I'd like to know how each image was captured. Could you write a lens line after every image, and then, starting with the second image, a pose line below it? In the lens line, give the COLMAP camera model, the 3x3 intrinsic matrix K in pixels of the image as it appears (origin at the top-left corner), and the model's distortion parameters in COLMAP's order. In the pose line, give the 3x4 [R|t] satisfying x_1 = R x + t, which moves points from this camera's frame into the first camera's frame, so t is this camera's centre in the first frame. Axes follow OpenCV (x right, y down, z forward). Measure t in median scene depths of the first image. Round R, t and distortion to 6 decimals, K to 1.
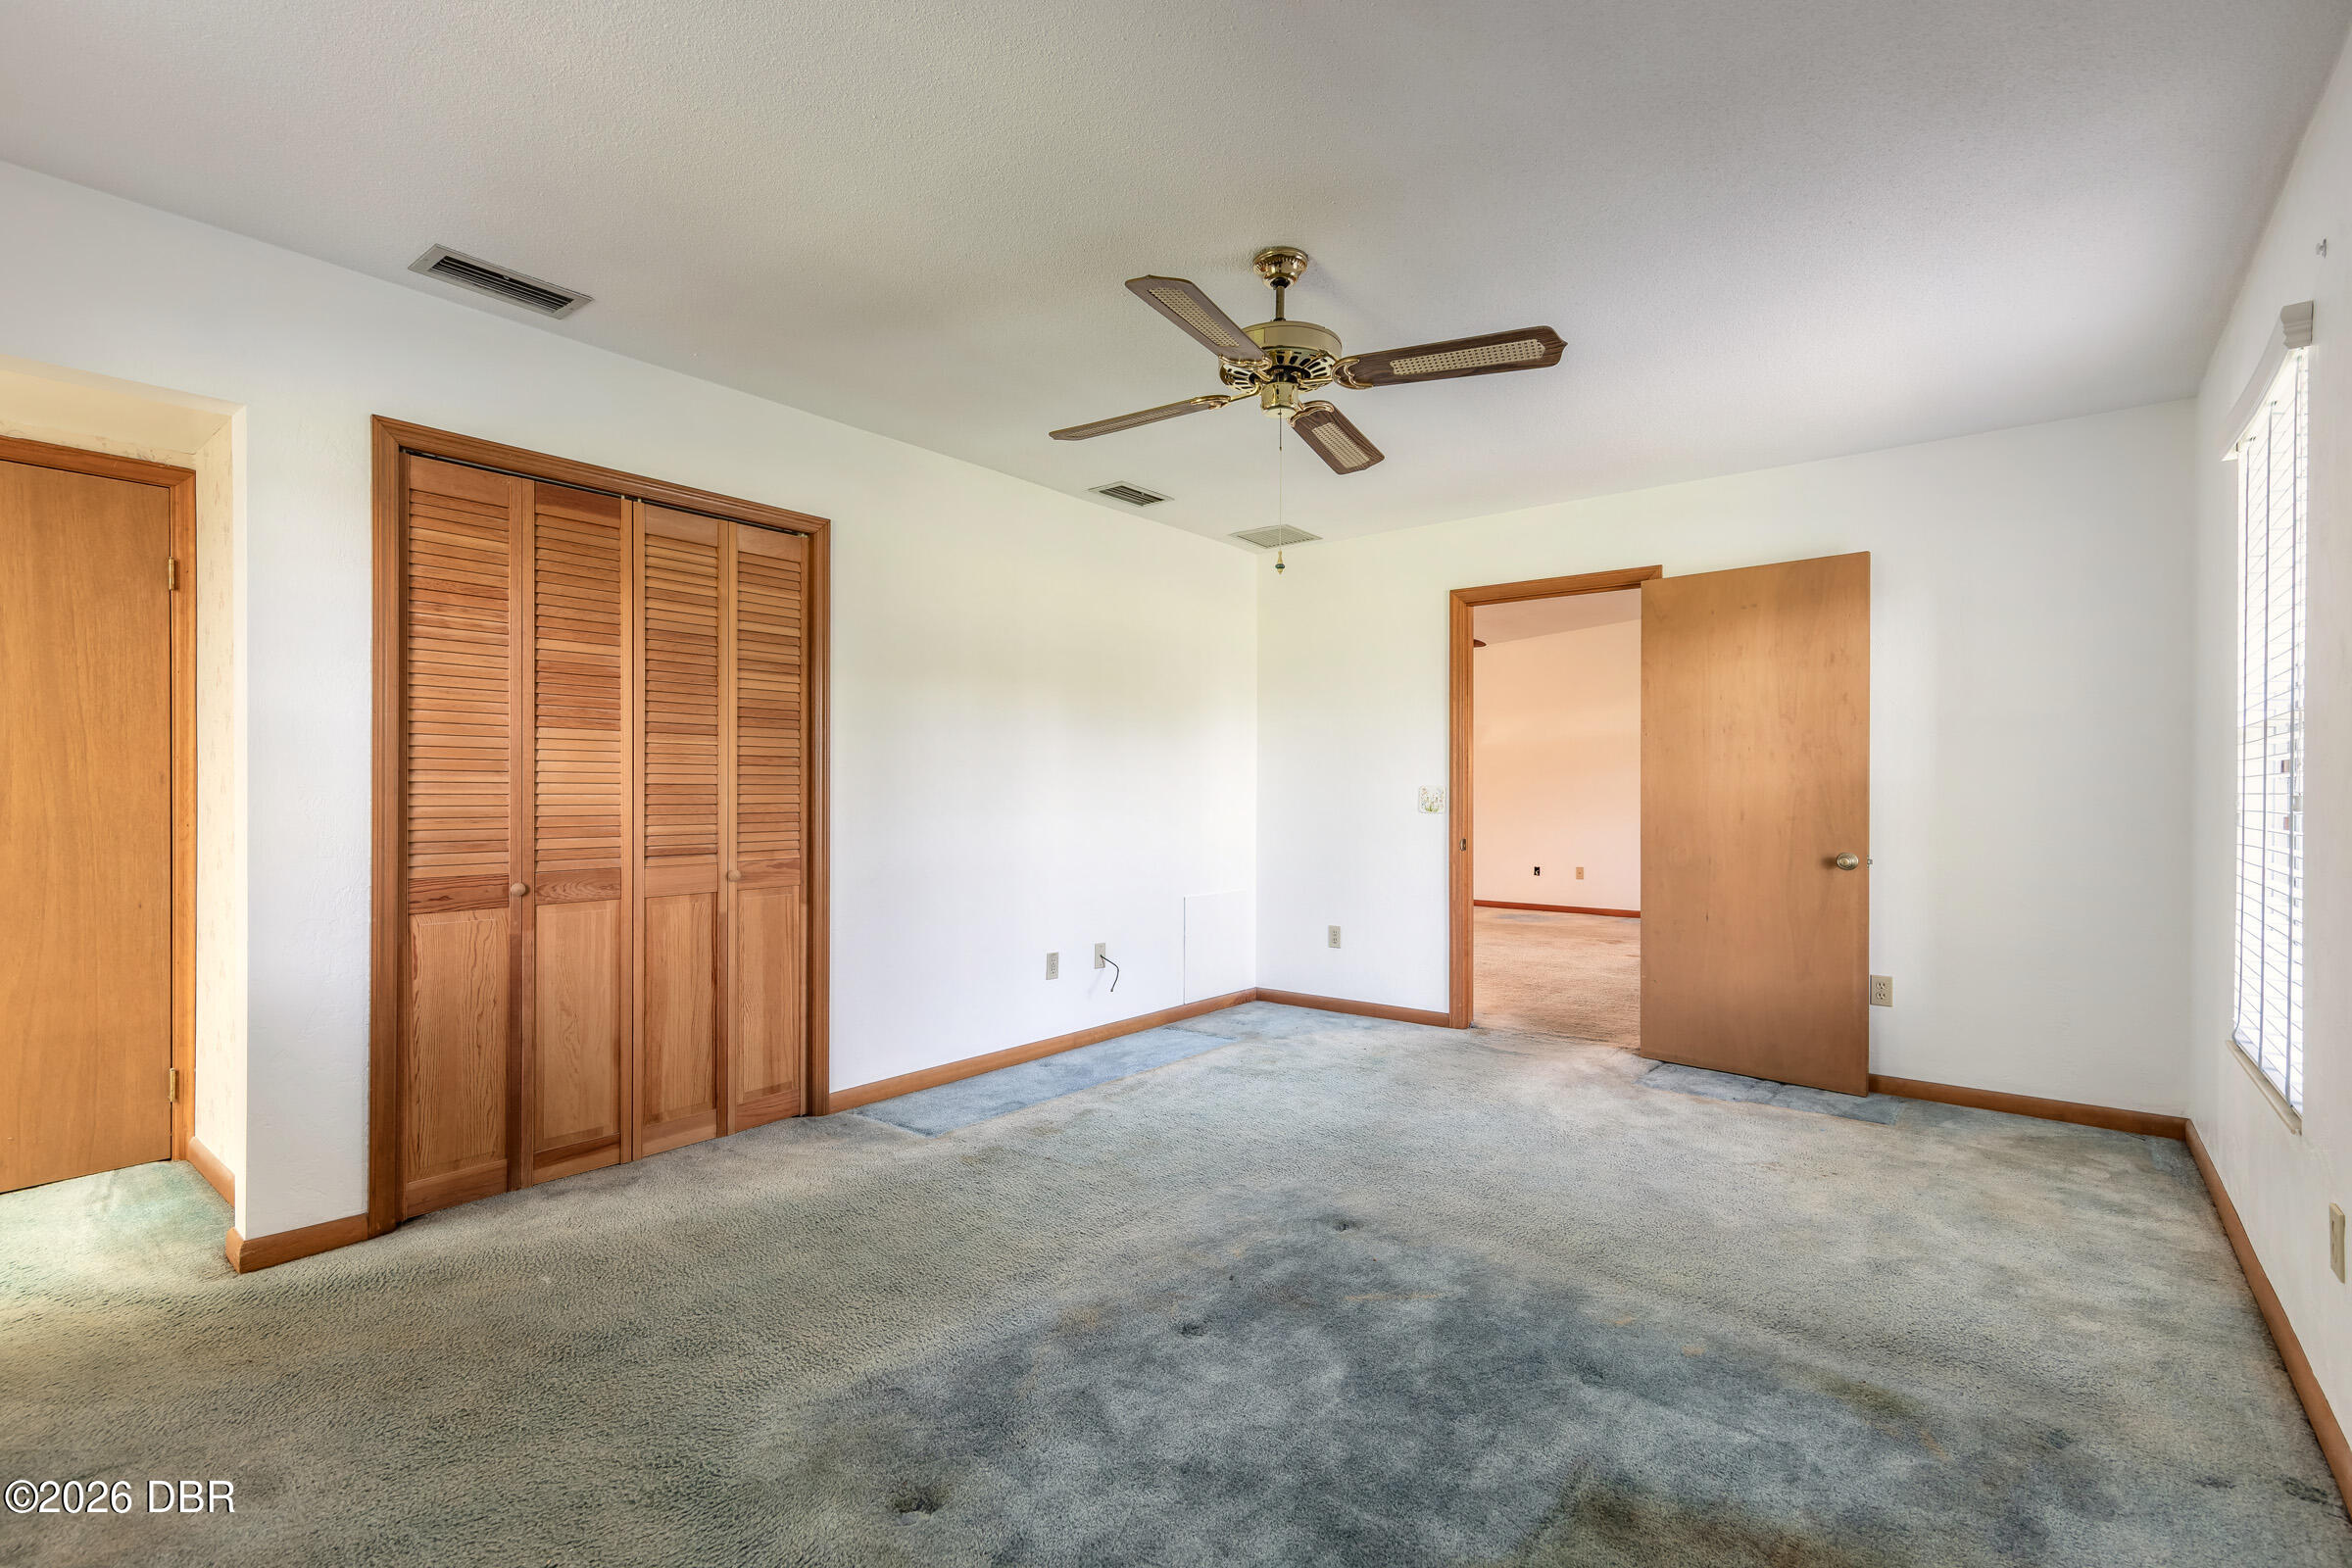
lens RADIAL K [[1060.9, 0, 1167.1], [0, 1060.9, 790.1], [0, 0, 1]] dist [0.007077, -0.000258]
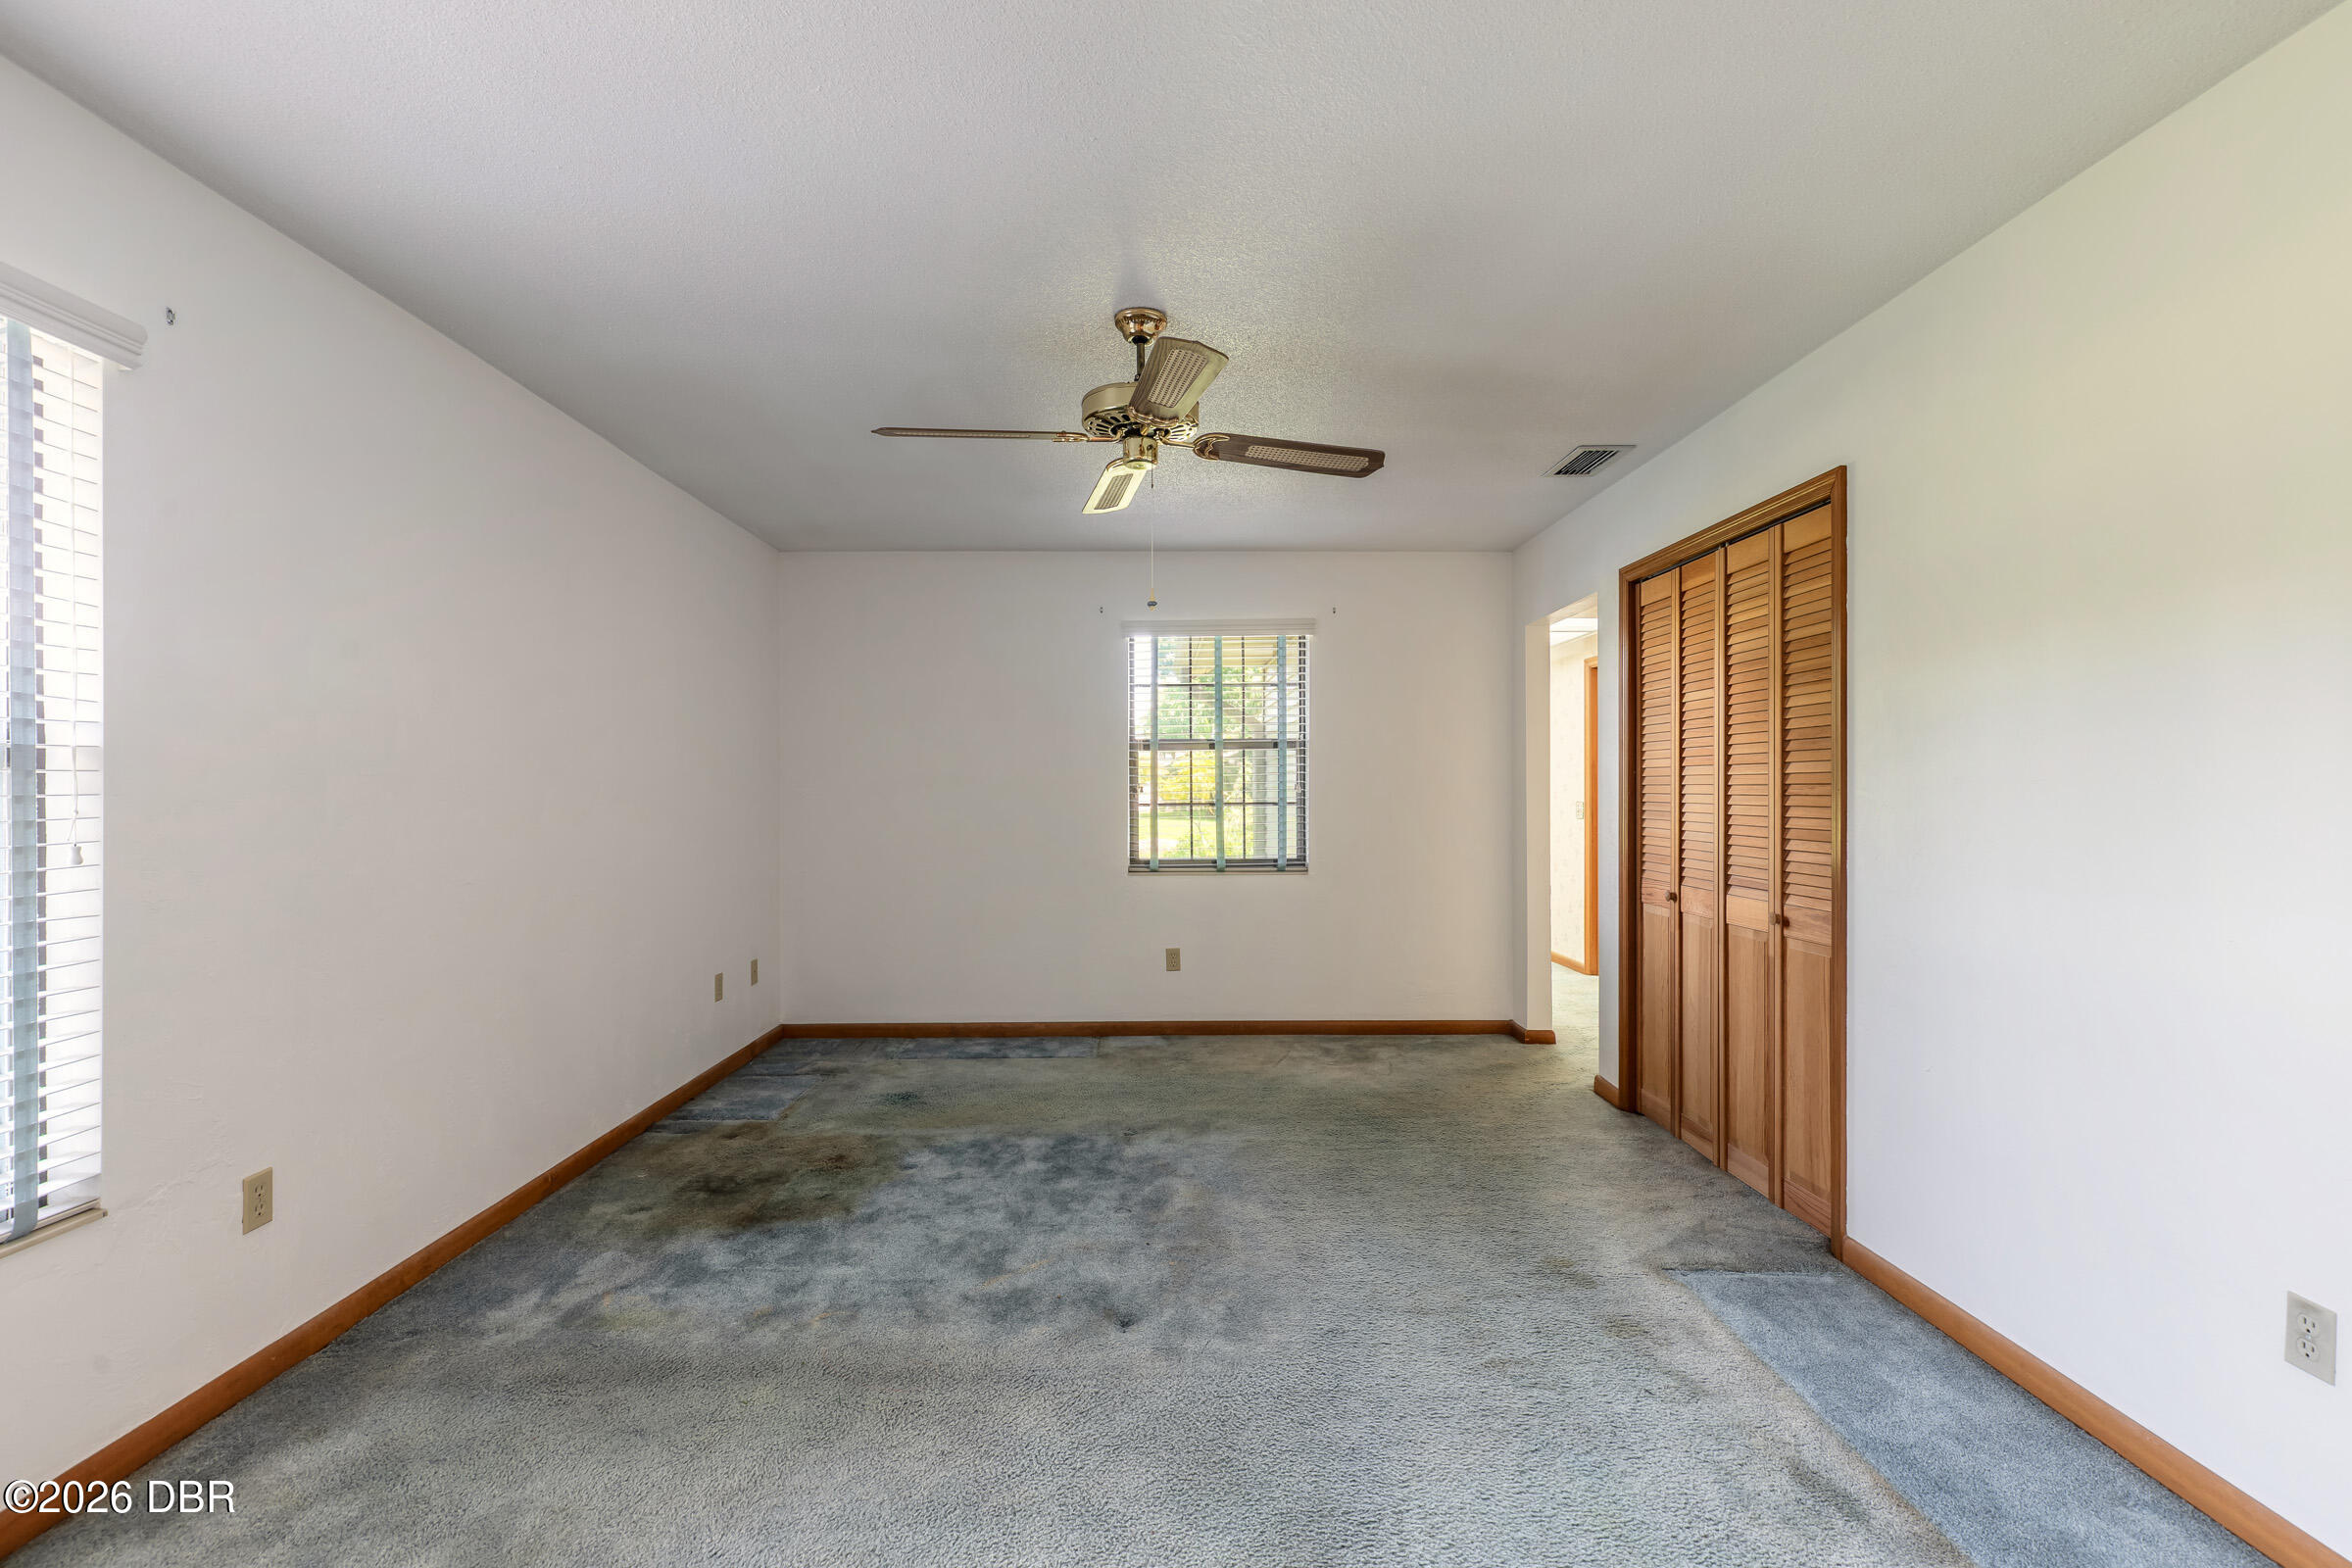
lens RADIAL K [[1060.9, 0, 1167.1], [0, 1060.9, 790.1], [0, 0, 1]] dist [0.007077, -0.000258]
pose [[-0.768295, -0.003505, -0.640086, 0.583075], [-0.004561, 0.999990, -0.000001, -0.026388], [0.640079, 0.002918, -0.768303, 1.409036]]
